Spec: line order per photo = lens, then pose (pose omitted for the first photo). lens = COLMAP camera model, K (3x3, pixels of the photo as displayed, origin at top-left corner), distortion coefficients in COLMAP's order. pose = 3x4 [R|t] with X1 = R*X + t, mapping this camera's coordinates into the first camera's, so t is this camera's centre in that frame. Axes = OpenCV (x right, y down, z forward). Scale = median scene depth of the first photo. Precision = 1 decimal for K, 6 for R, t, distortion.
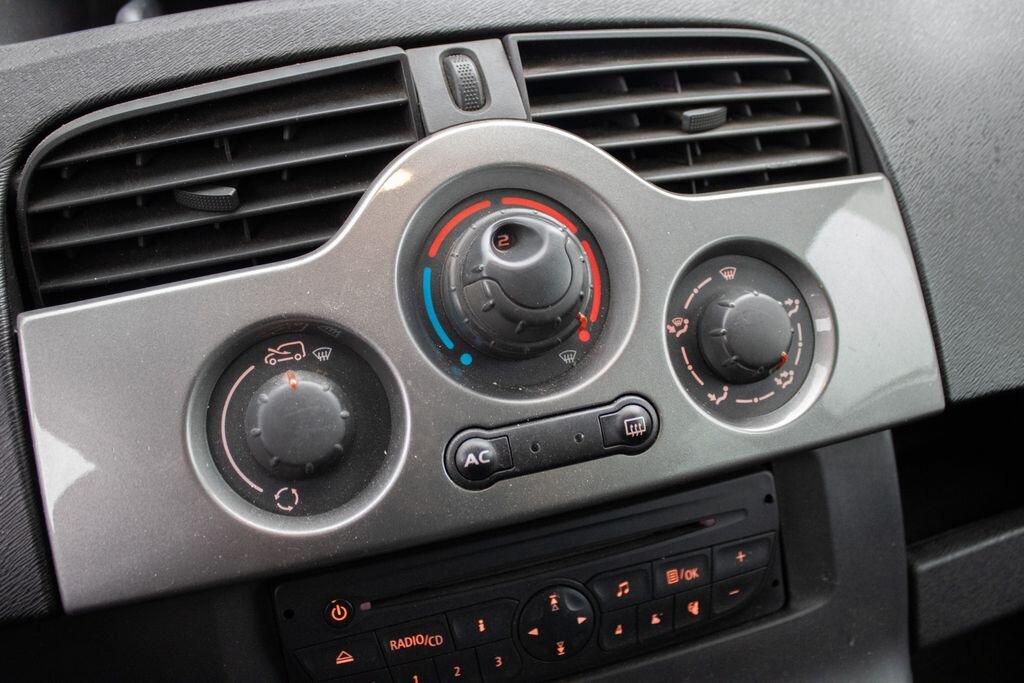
lens RADIAL K [[1046.5, 0, 514.8], [0, 1046.5, 337.3], [0, 0, 1]] dist [-0.095539, 0.000000]
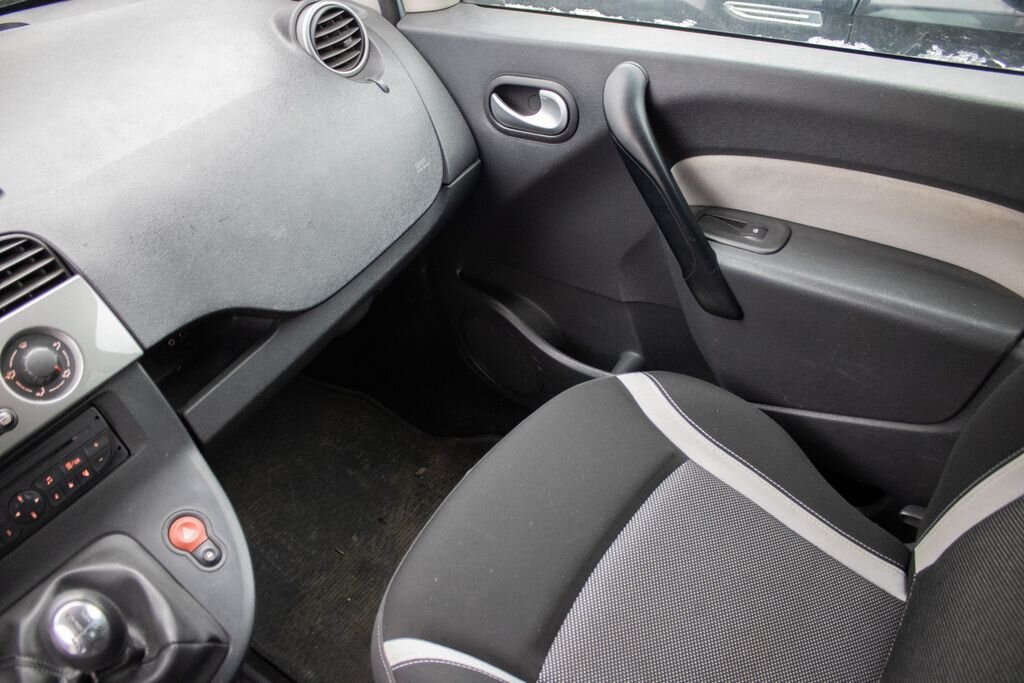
lens RADIAL K [[848.3, 0, 525.2], [0, 848.3, 326.0], [0, 0, 1]] dist [-0.151826, 0.118929]
pose [[0.789047, -0.425763, 0.442867, 0.297168], [0.388627, 0.904250, 0.176918, 0.016453], [-0.475788, 0.032514, 0.878959, -1.201848]]
